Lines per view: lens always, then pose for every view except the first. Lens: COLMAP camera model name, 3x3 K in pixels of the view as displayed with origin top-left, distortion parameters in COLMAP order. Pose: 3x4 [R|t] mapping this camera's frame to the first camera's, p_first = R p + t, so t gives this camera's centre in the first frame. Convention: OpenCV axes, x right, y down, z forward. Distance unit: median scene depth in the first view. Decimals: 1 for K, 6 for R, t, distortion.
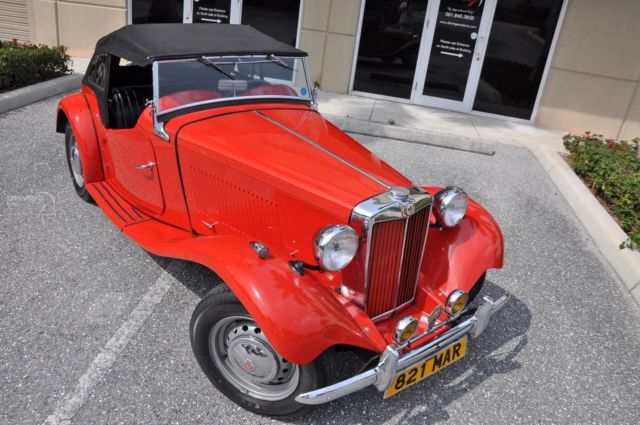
lens RADIAL K [[499.8, 0, 317.8], [0, 499.8, 217.7], [0, 0, 1]] dist [-0.149953, 0.089135]
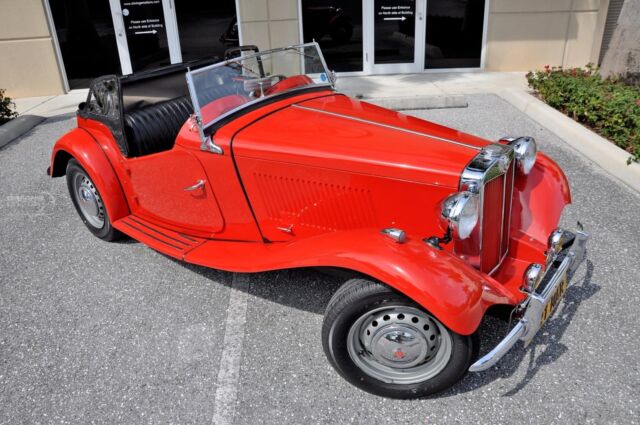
lens RADIAL K [[499.8, 0, 321.4], [0, 499.8, 217.4], [0, 0, 1]] dist [-0.149953, 0.089135]
pose [[0.964859, -0.234526, 0.118510, -0.270977], [0.231360, 0.972046, 0.040001, -0.031870], [-0.124579, -0.011176, 0.992147, 0.032463]]
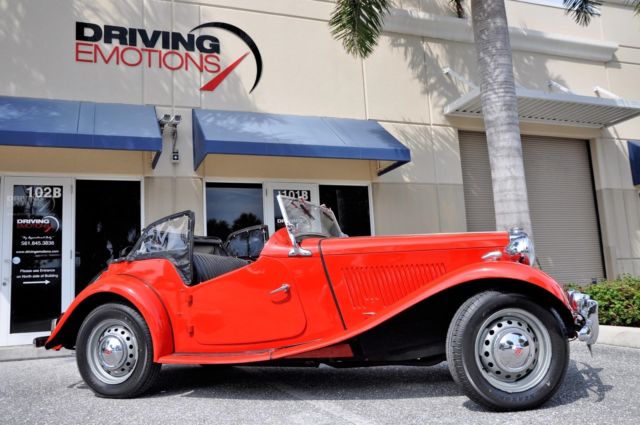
lens RADIAL K [[572.0, 0, 319.9], [0, 572.0, 214.0], [0, 0, 1]] dist [-0.053149, 0.012772]
pose [[0.842595, -0.087874, 0.531330, -1.020033], [0.359068, 0.826974, -0.432649, 0.358804], [-0.401378, 0.555331, 0.728356, -0.028662]]
